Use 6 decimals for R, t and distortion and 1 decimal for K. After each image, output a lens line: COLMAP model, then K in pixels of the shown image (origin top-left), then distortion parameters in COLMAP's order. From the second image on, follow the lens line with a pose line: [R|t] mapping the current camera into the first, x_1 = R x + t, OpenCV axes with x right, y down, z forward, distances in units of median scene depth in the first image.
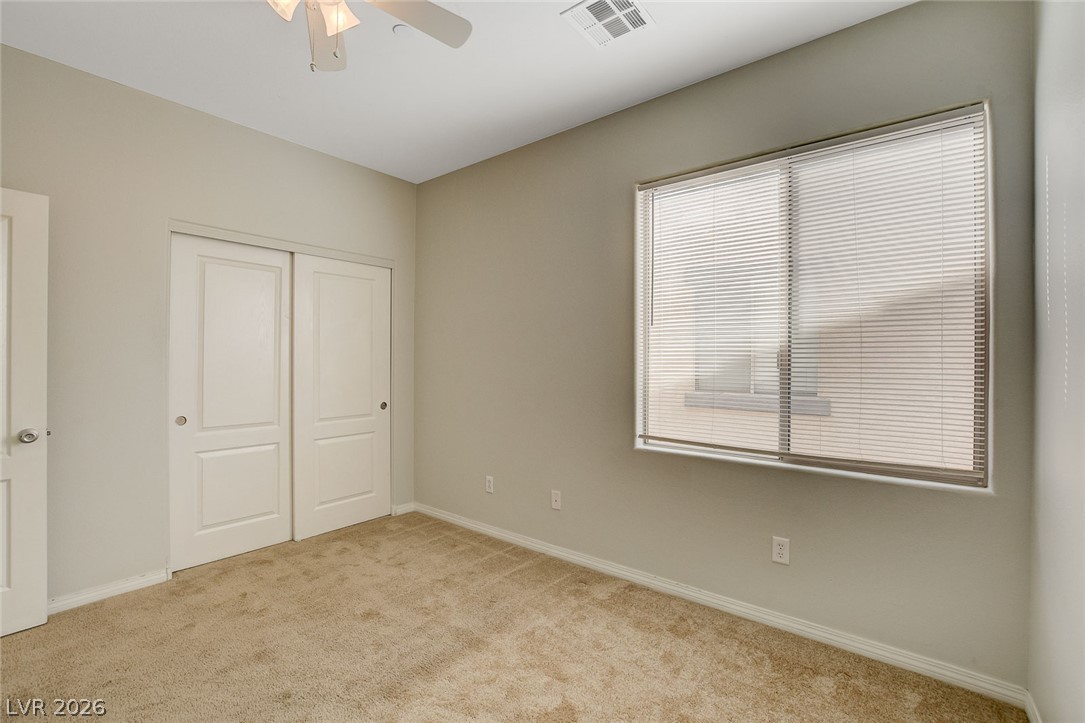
lens RADIAL K [[472.7, 0, 536.3], [0, 472.7, 364.1], [0, 0, 1]] dist [-0.023849, 0.002569]
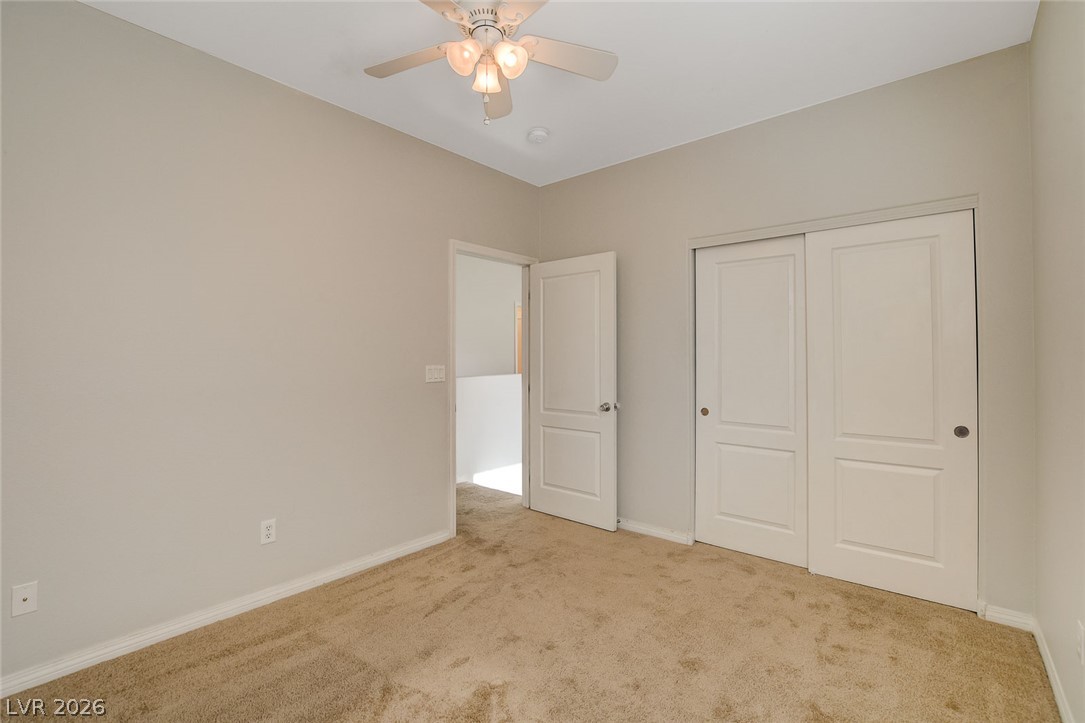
lens RADIAL K [[472.7, 0, 545.3], [0, 472.7, 361.7], [0, 0, 1]] dist [-0.023849, 0.002569]
pose [[0.010939, 0.002665, -0.999937, 0.365912], [-0.012658, 0.999917, 0.002527, 0.001146], [0.999860, 0.012629, 0.010972, 0.567479]]
